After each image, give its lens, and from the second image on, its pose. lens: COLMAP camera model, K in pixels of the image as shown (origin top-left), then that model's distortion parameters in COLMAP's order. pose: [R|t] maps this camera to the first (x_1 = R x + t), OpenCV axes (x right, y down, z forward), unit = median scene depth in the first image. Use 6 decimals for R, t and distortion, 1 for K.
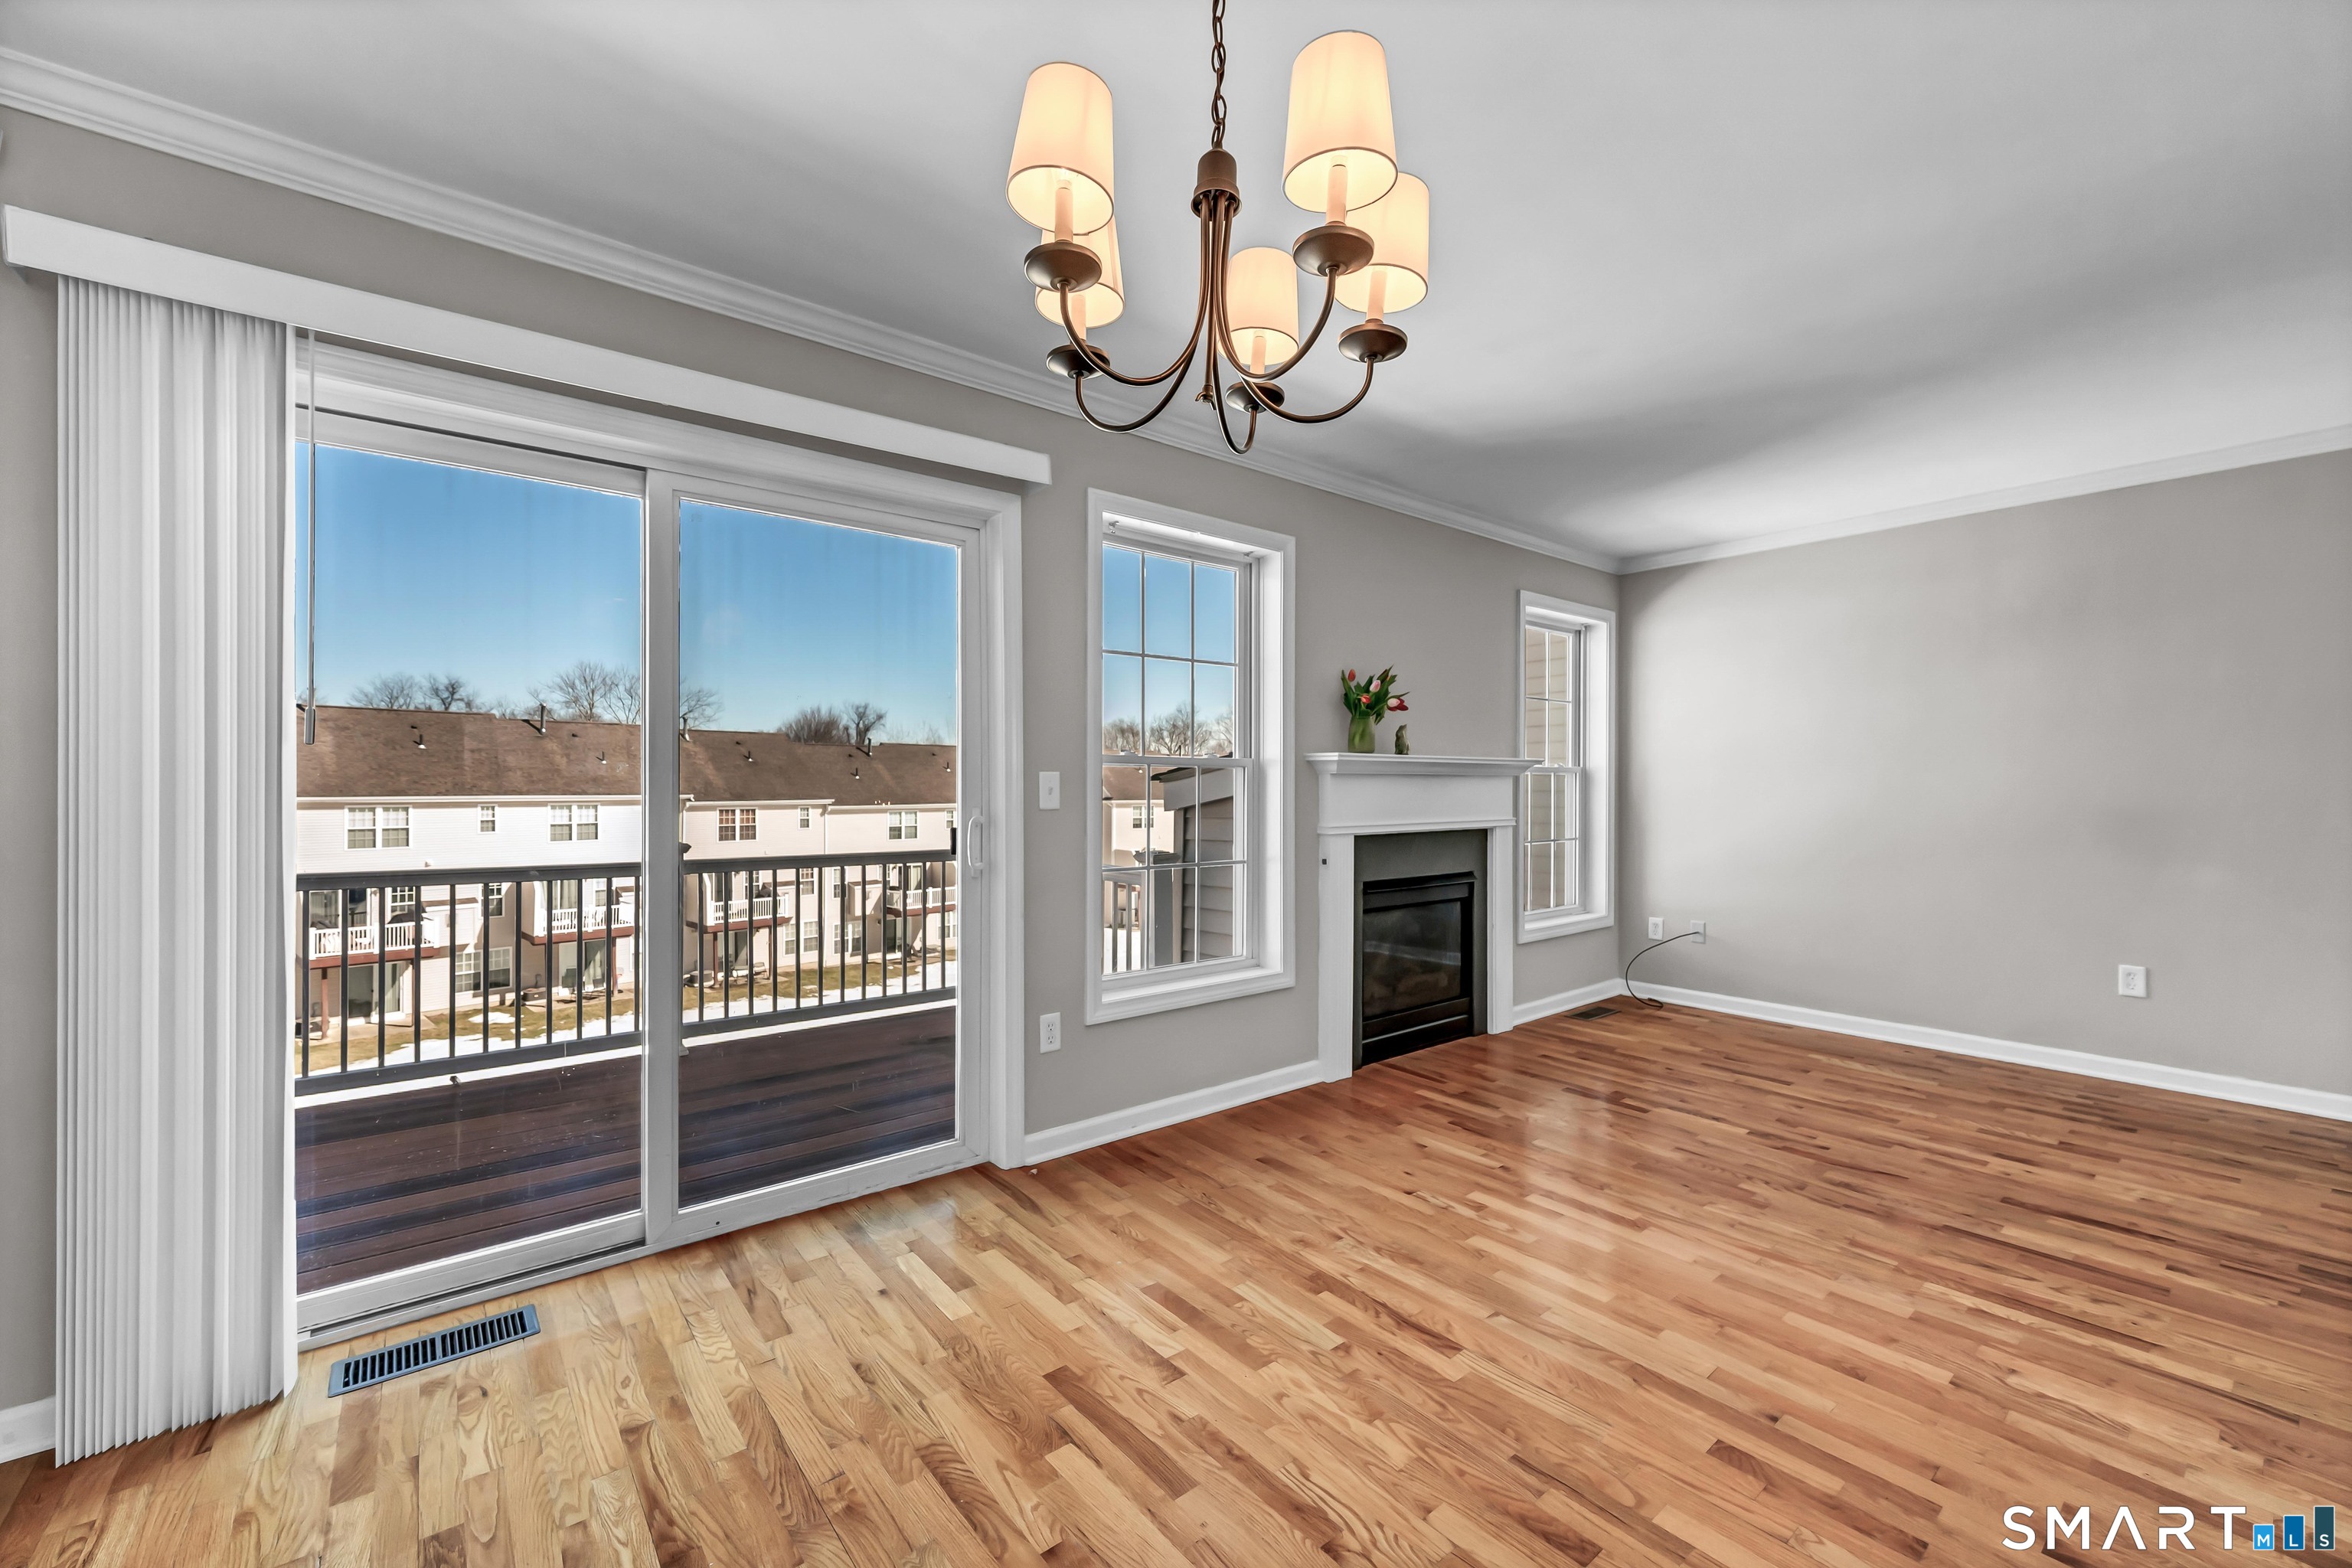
lens RADIAL K [[928.5, 0, 1176.0], [0, 928.5, 784.0], [0, 0, 1]] dist [-0.002373, 0.000003]
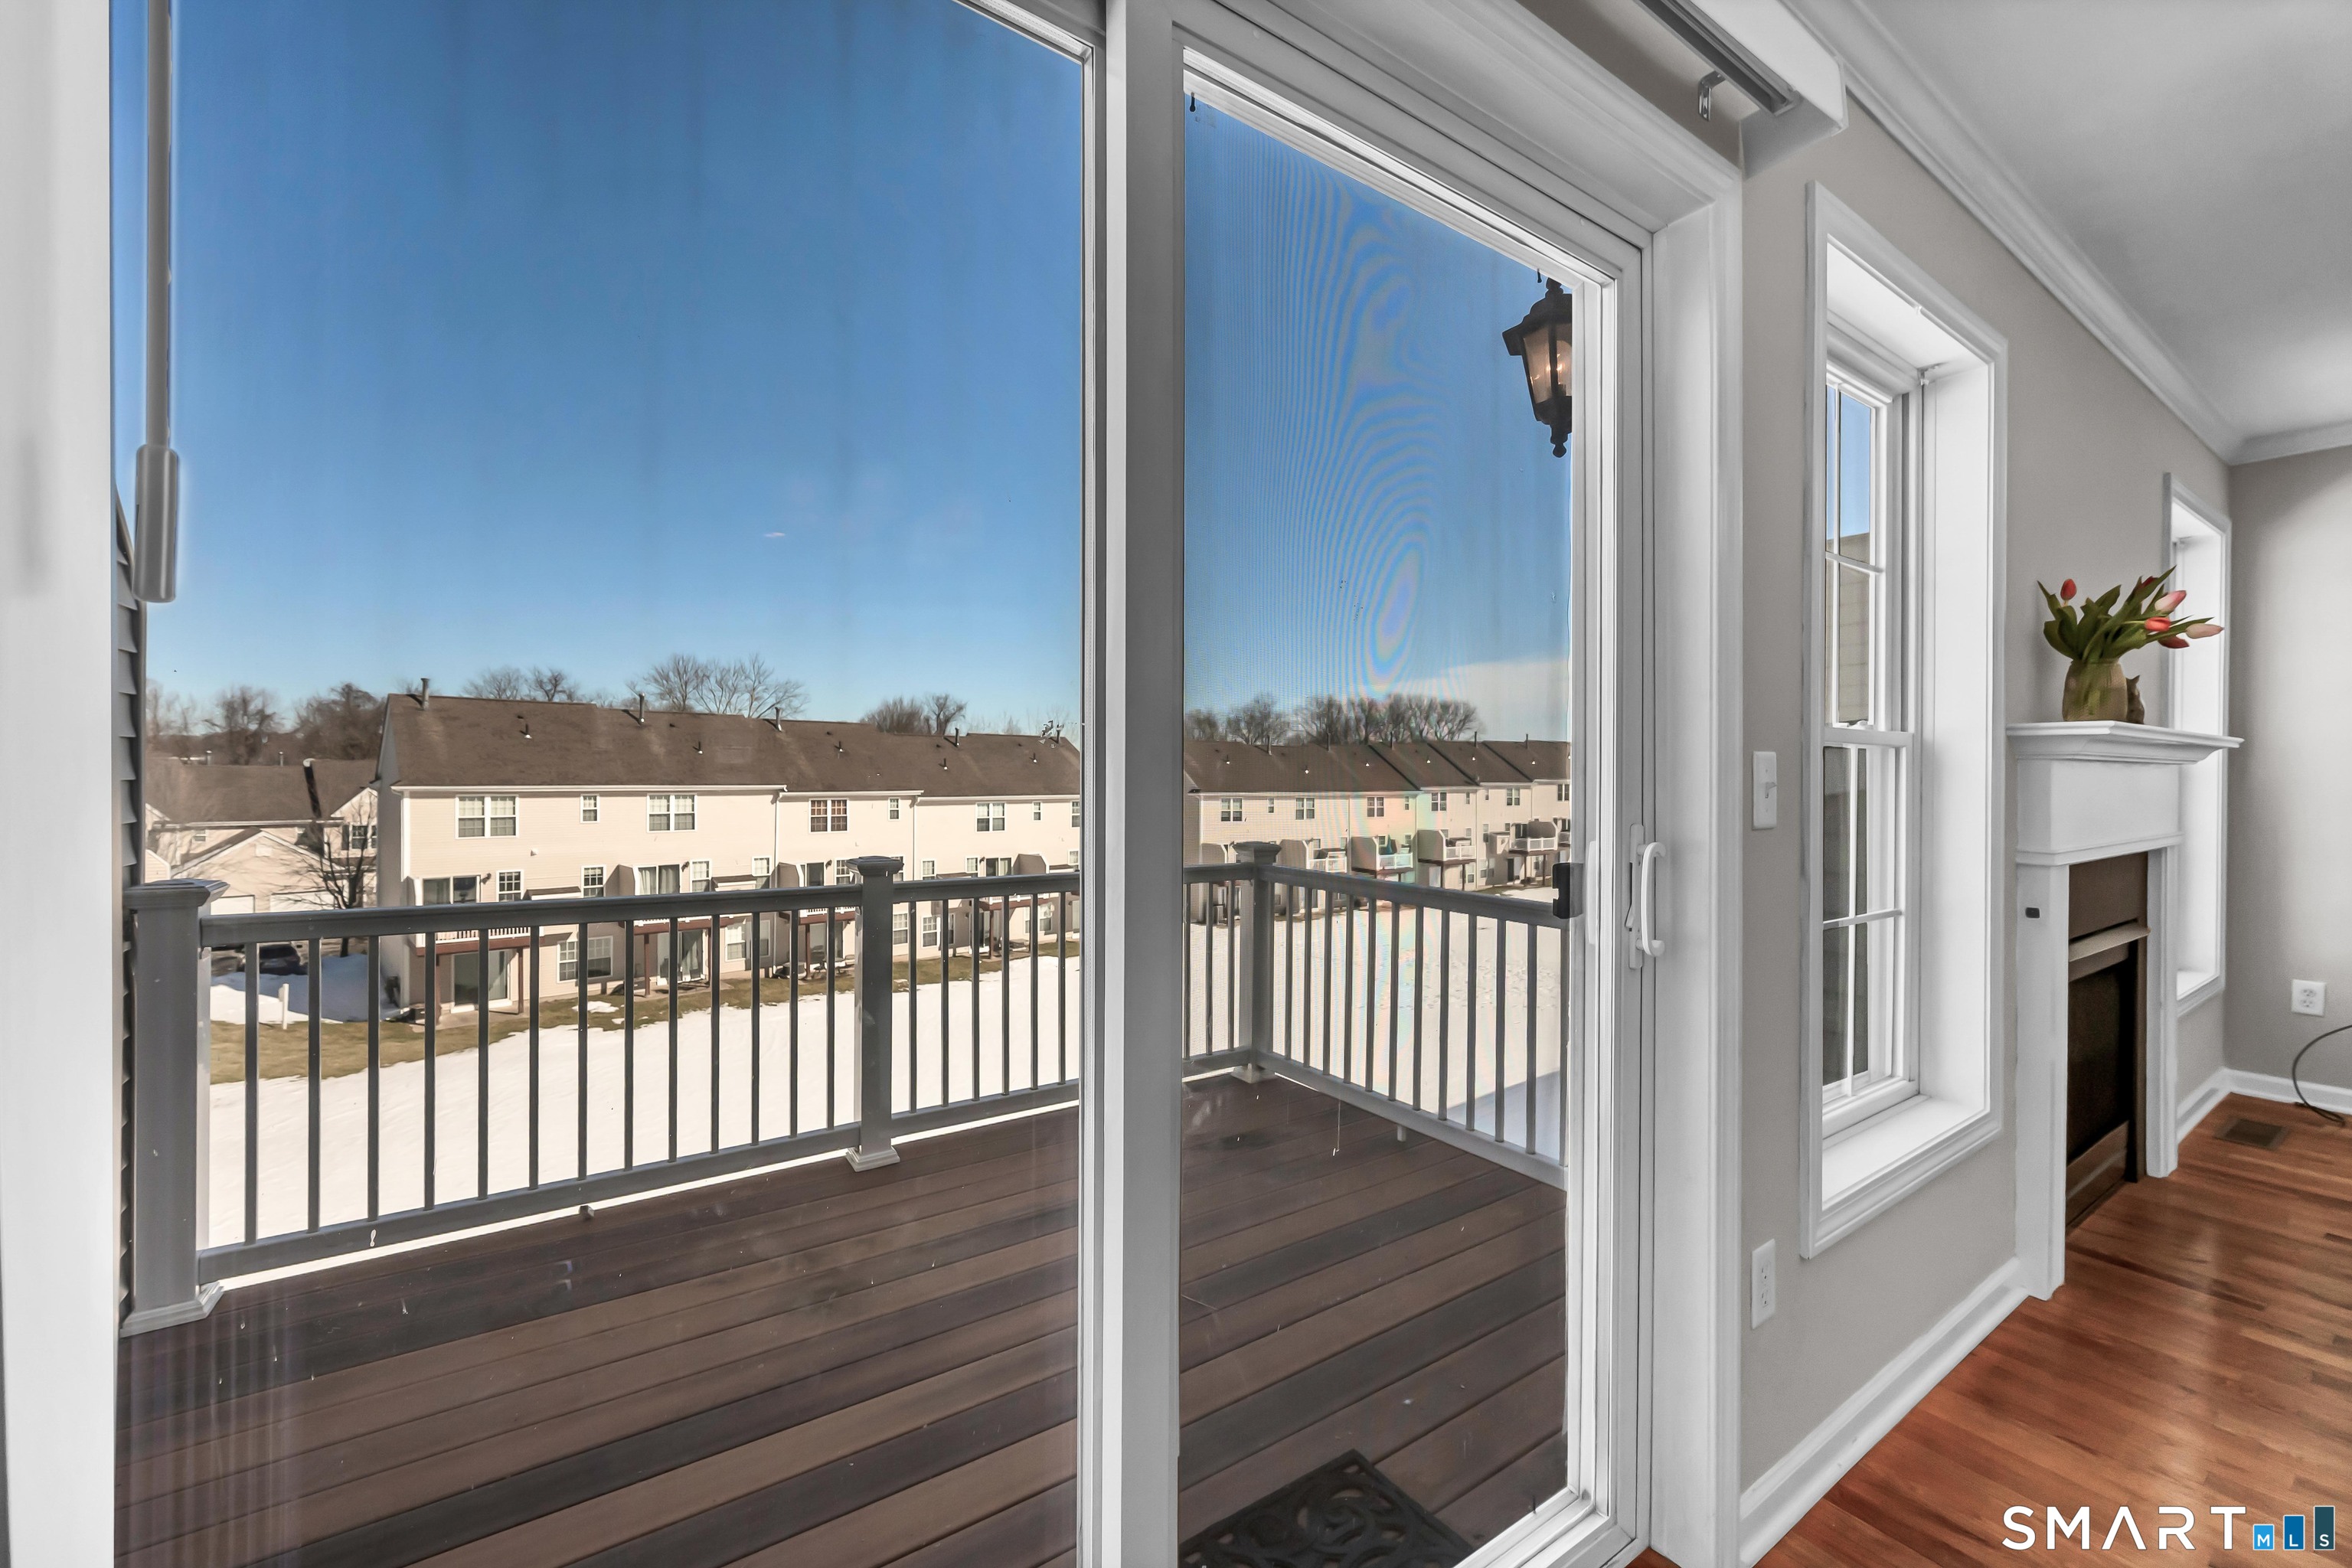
lens RADIAL K [[937.3, 0, 1179.6], [0, 937.3, 780.6], [0, 0, 1]] dist [-0.002210, -0.000130]
pose [[0.997248, 0.003739, -0.074045, -0.251781], [-0.003365, 0.999981, 0.005174, 0.000808], [0.074063, -0.004911, 0.997241, 0.299558]]
